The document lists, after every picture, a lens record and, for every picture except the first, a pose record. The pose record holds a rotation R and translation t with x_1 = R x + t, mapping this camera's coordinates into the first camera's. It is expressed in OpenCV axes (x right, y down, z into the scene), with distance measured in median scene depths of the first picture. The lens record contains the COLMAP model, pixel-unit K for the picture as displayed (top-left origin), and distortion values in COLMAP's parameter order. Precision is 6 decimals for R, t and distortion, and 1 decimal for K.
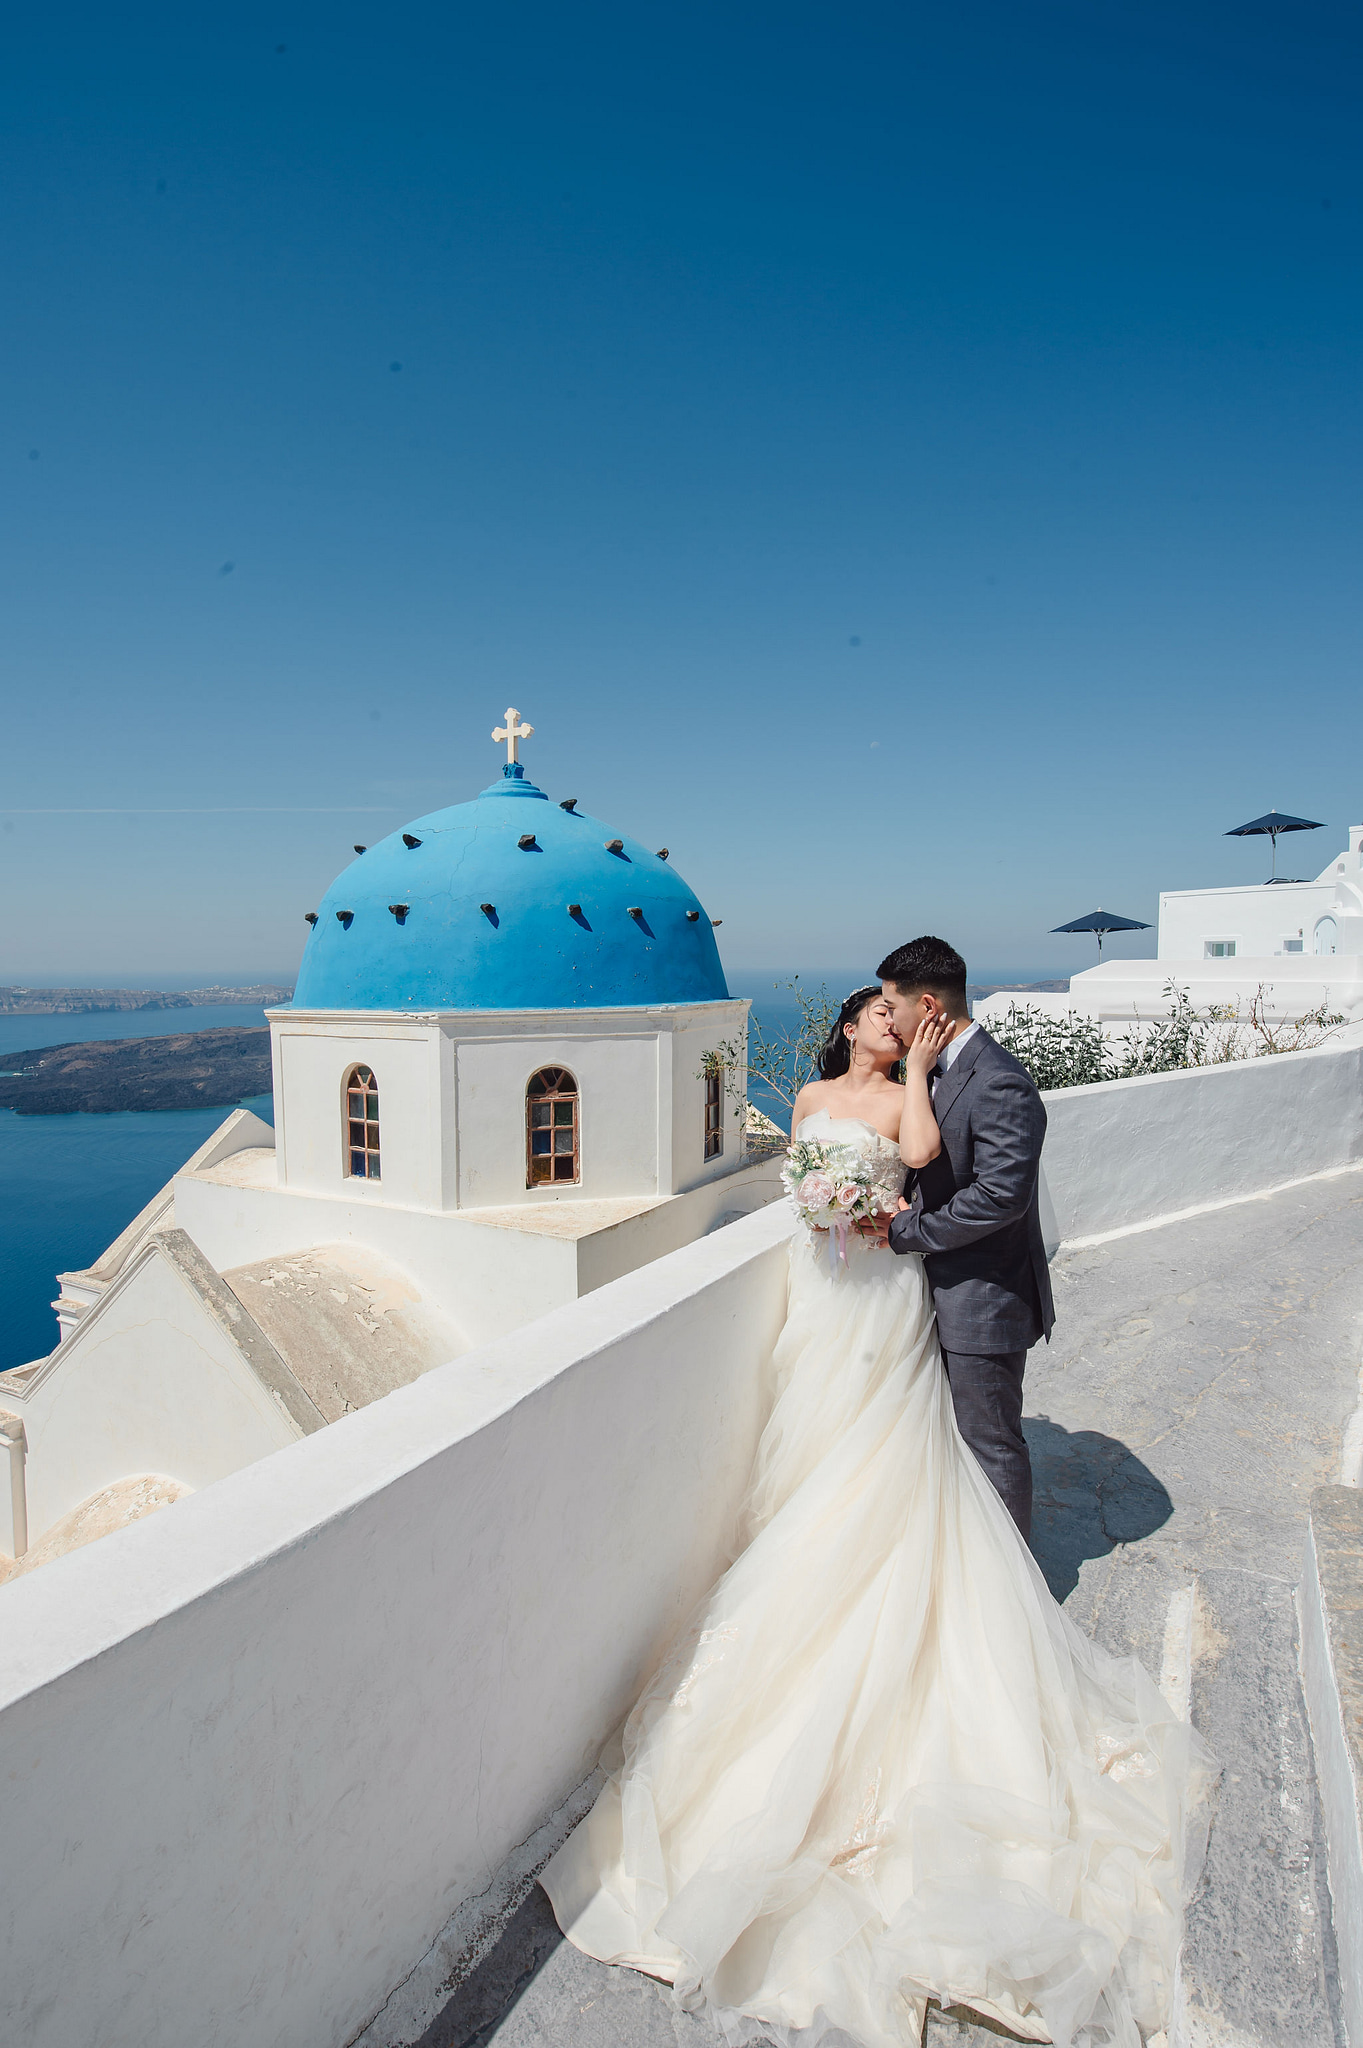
lens RADIAL K [[984.3, 0, 680.4], [0, 984.3, 1029.8], [0, 0, 1]] dist [-0.005325, -0.002533]
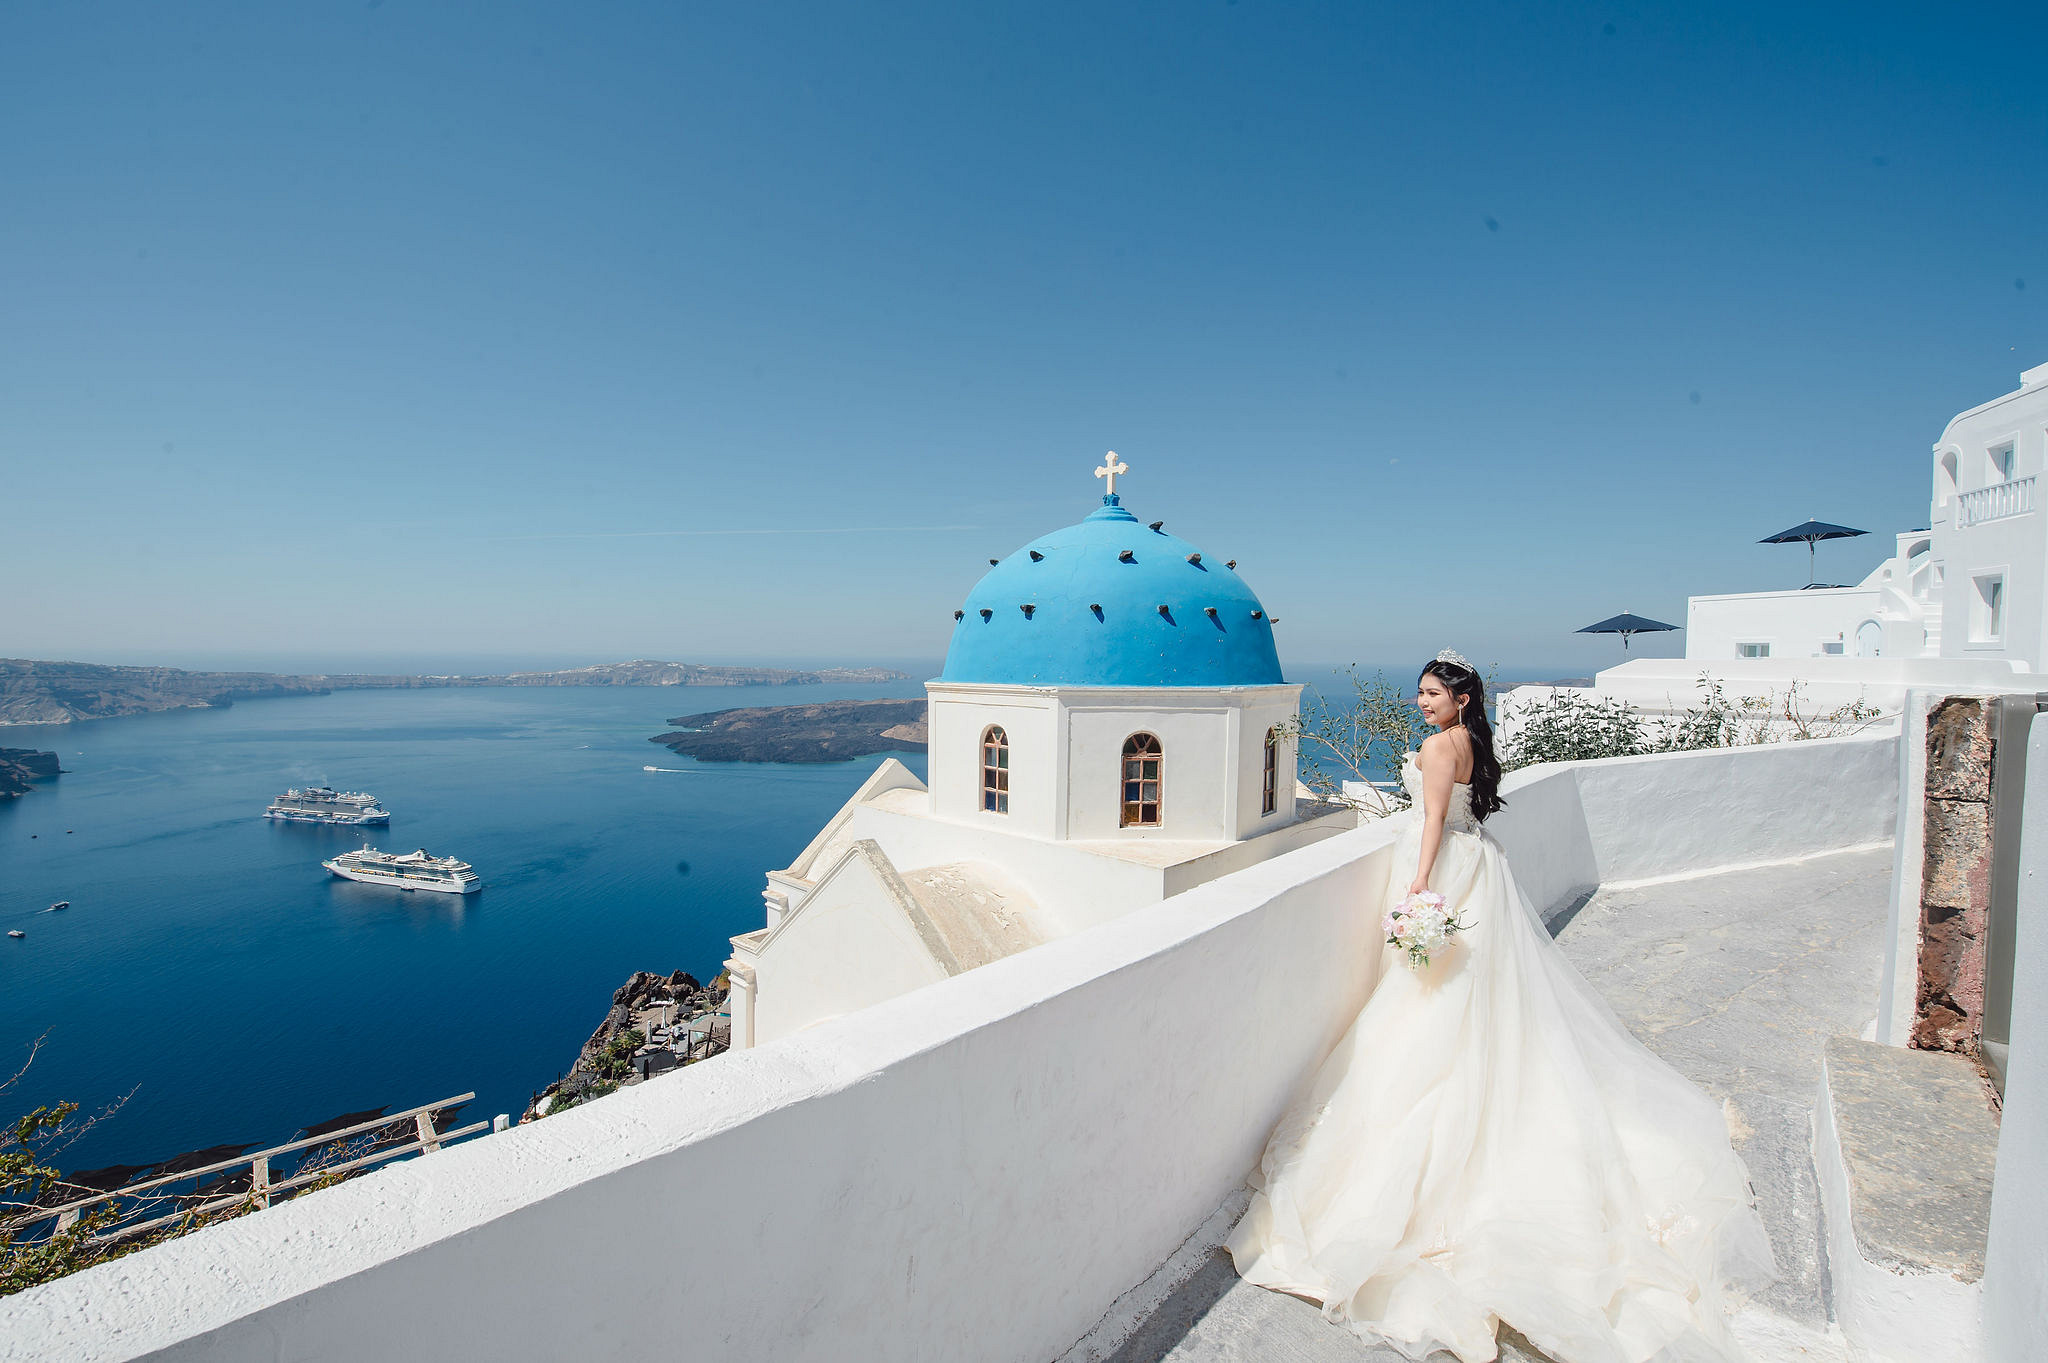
lens RADIAL K [[838.4, 0, 1016.2], [0, 838.4, 689.1], [0, 0, 1]] dist [-0.013249, -0.002767]
pose [[0.974645, 0.026344, -0.222202, -0.050148], [-0.032288, 0.999210, -0.023159, 0.011798], [0.221417, 0.029746, 0.974725, -0.089538]]
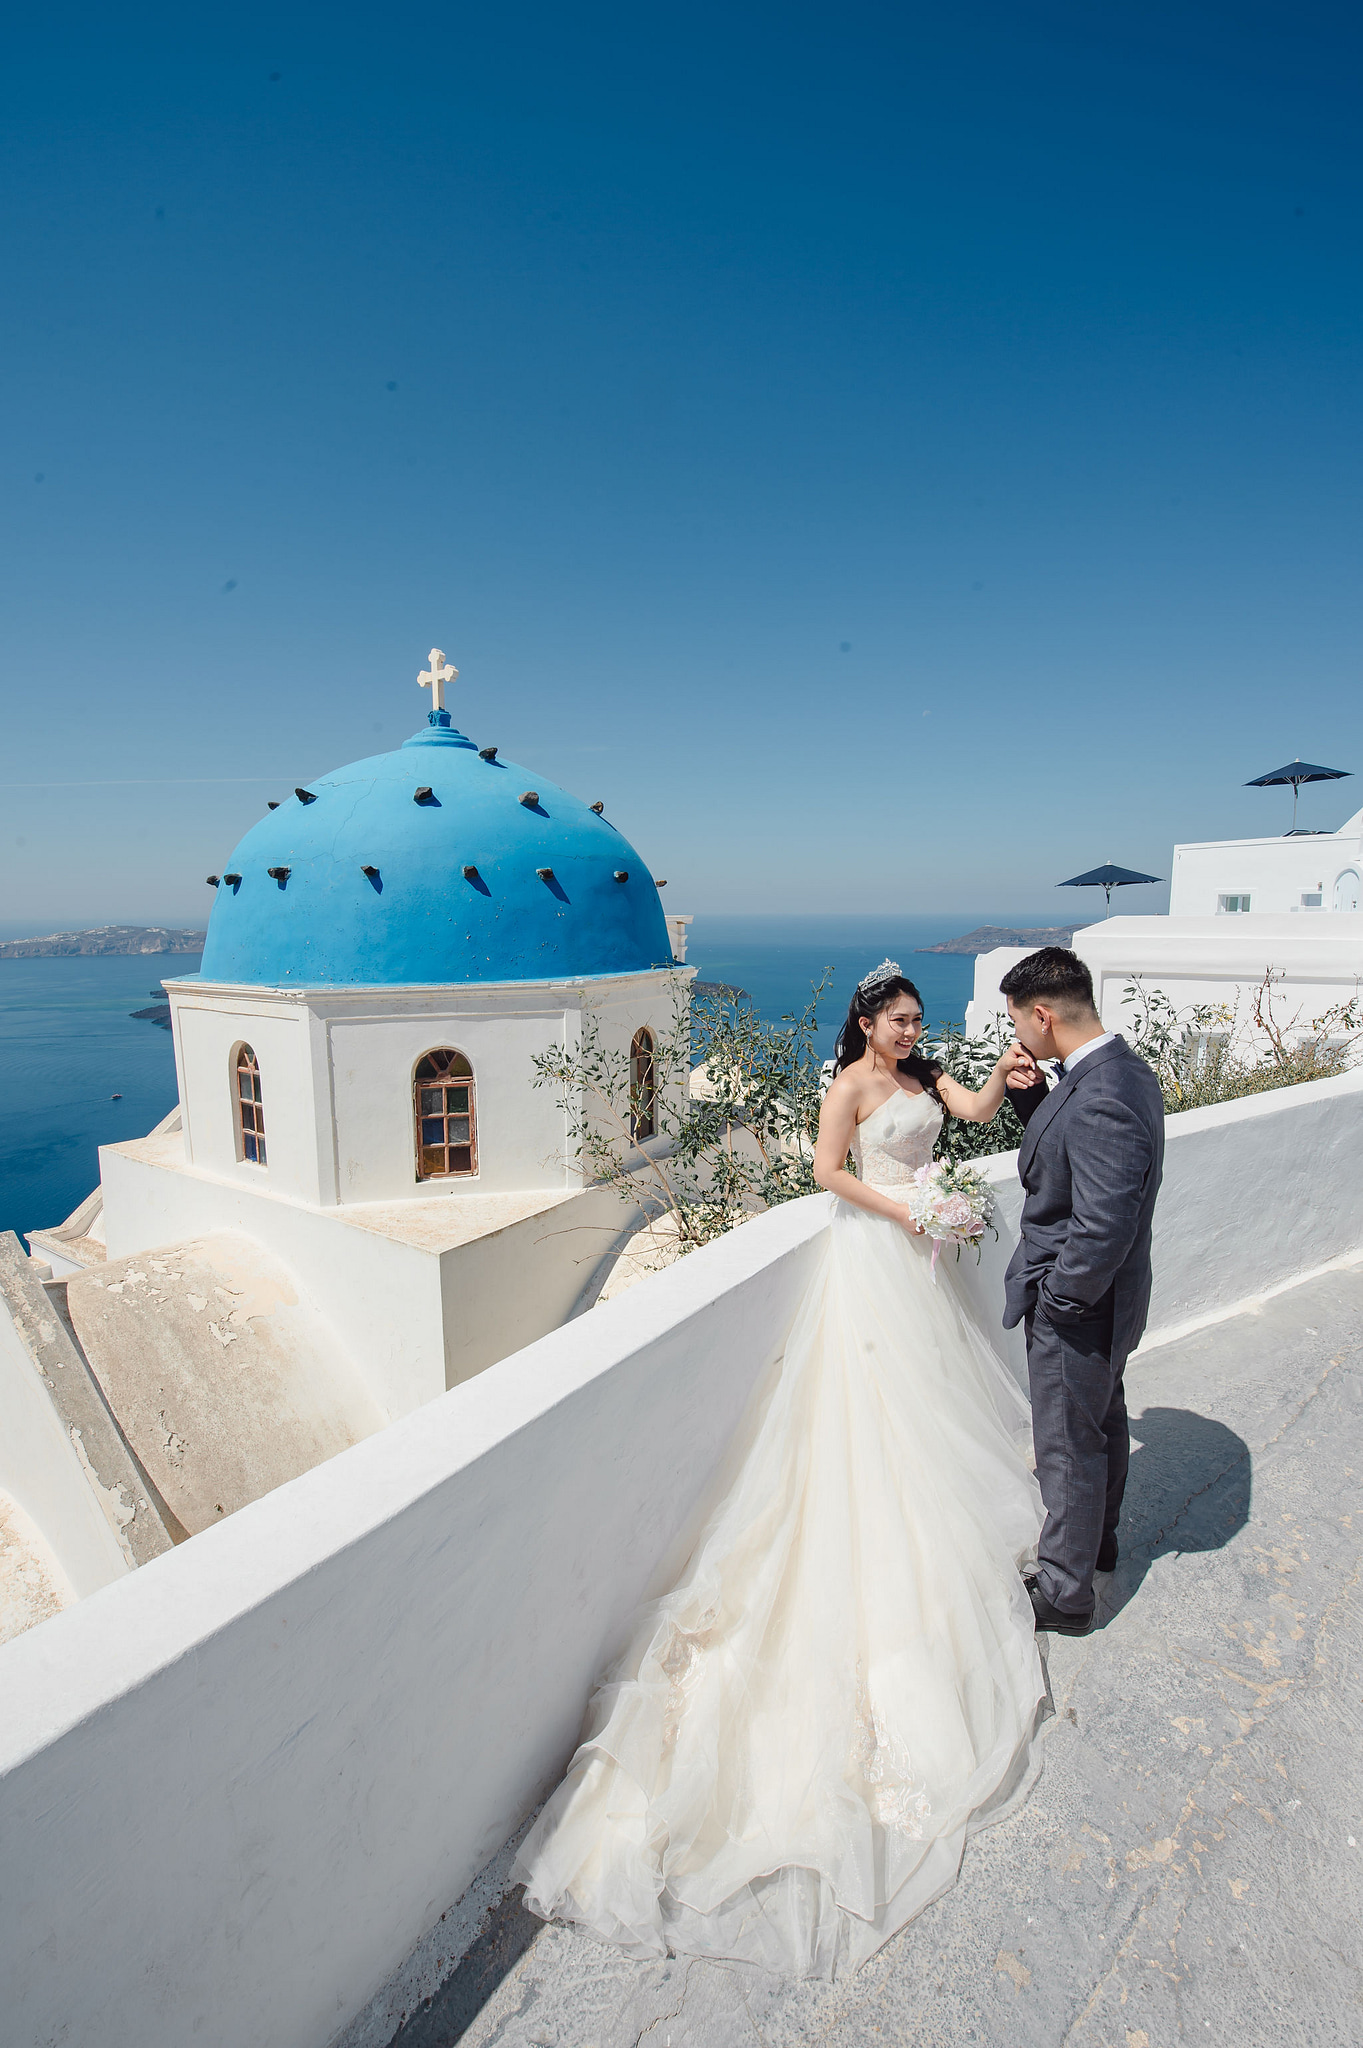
lens RADIAL K [[838.4, 0, 696.2], [0, 838.4, 1024.6], [0, 0, 1]] dist [-0.013249, -0.002767]
pose [[0.997334, 0.008852, -0.072426, 0.154083], [-0.003592, 0.997366, 0.072441, -0.040187], [0.072877, -0.071988, 0.994740, 0.254681]]
